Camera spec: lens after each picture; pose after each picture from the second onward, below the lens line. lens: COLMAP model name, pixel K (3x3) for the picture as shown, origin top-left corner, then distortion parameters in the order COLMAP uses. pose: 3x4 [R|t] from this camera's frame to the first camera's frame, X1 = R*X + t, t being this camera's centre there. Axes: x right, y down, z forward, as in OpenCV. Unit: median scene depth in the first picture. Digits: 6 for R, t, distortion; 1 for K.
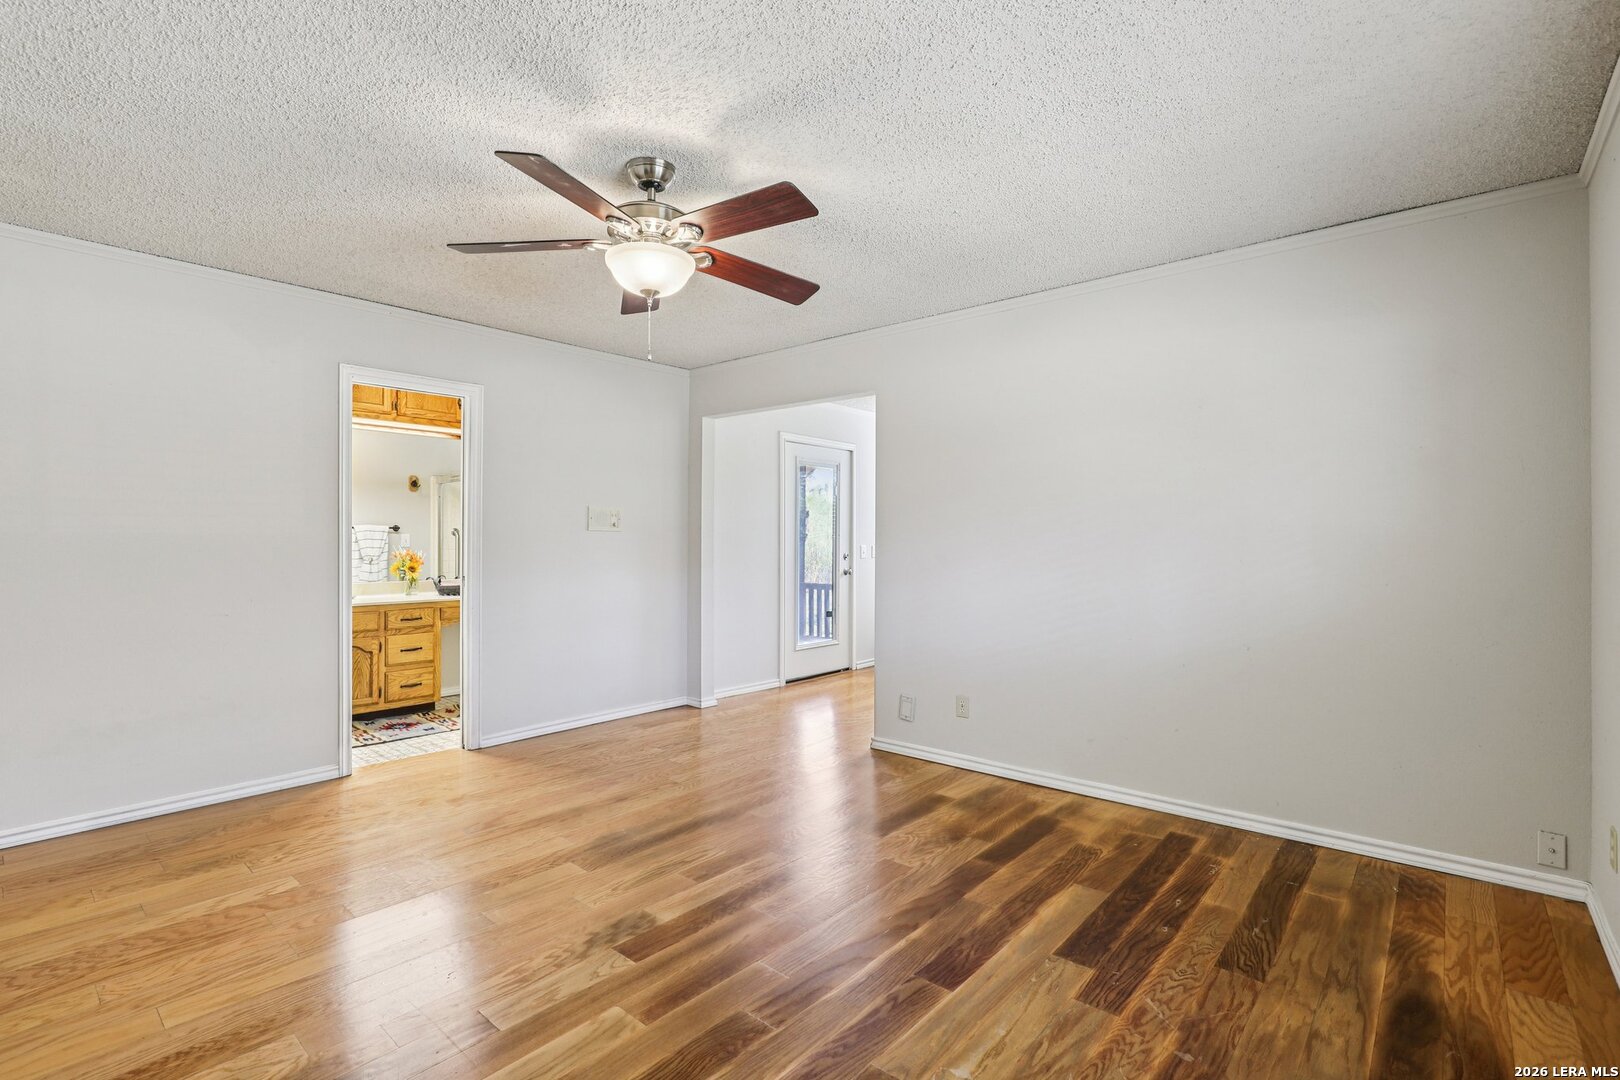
lens RADIAL K [[747.7, 0, 810.1], [0, 747.7, 542.9], [0, 0, 1]] dist [-0.000101, -0.000073]
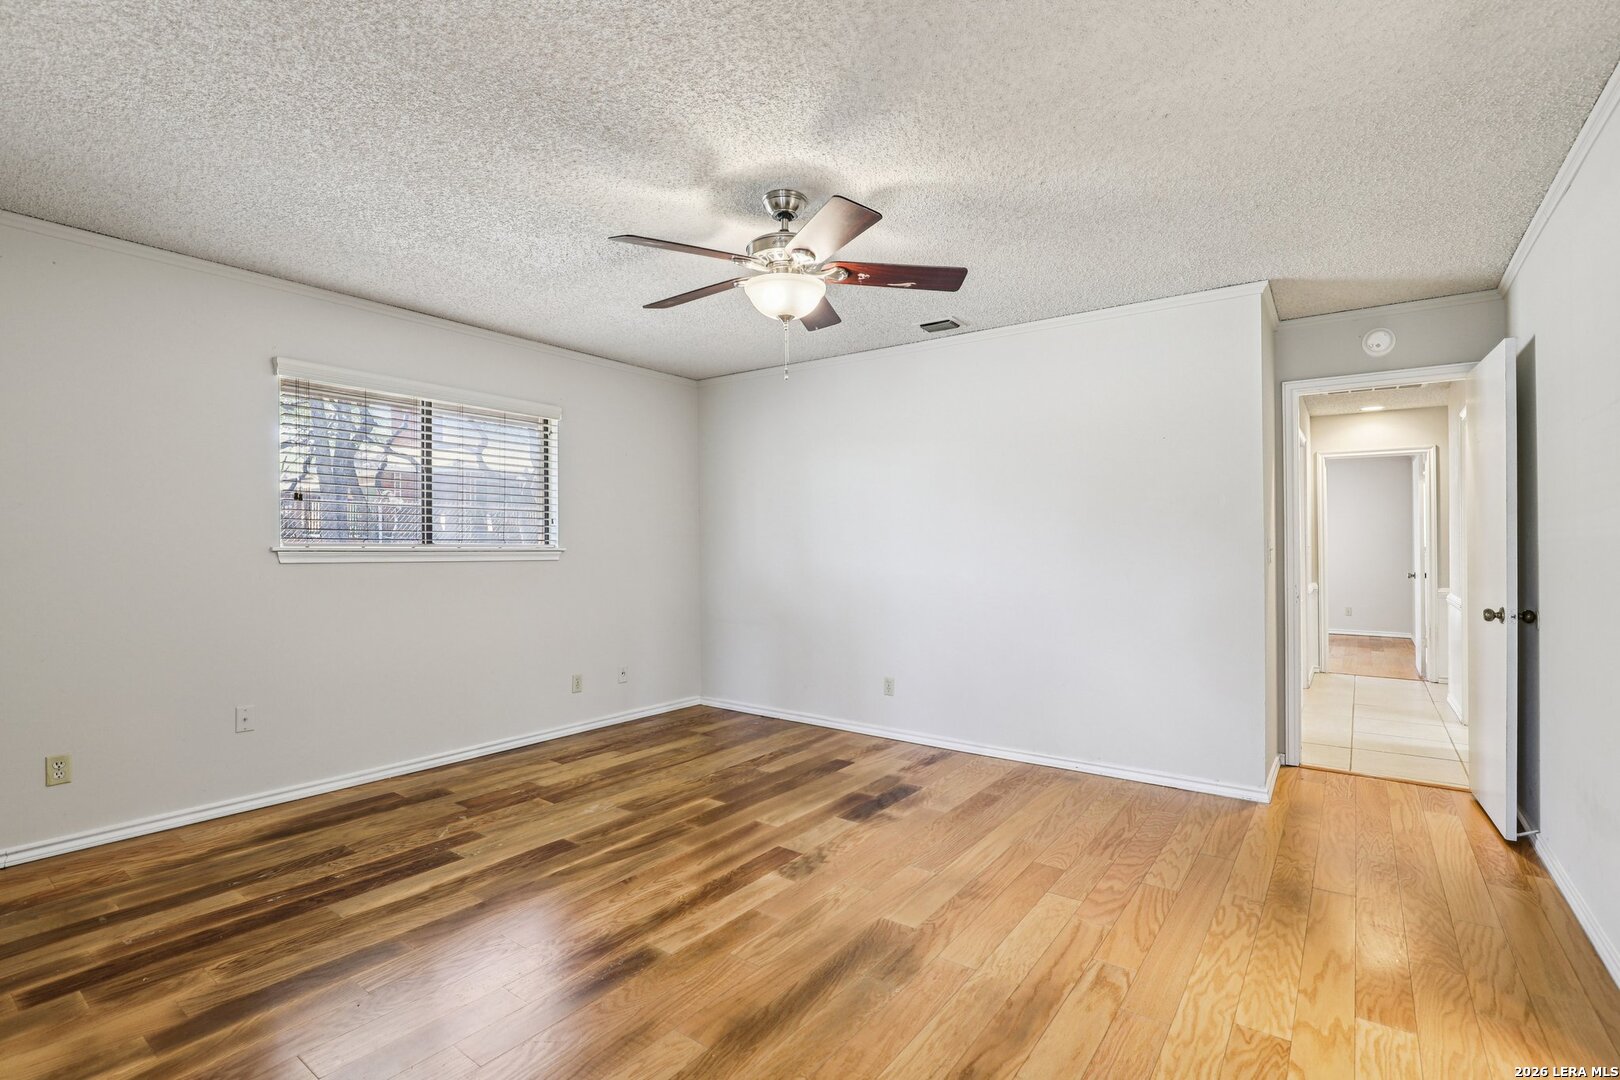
lens RADIAL K [[747.7, 0, 810.1], [0, 747.7, 542.9], [0, 0, 1]] dist [-0.000101, -0.000073]
pose [[-0.996870, 0.001972, -0.079029, -0.162836], [0.001739, 0.999994, 0.003021, -0.008493], [0.079034, 0.002874, -0.996868, 2.140556]]
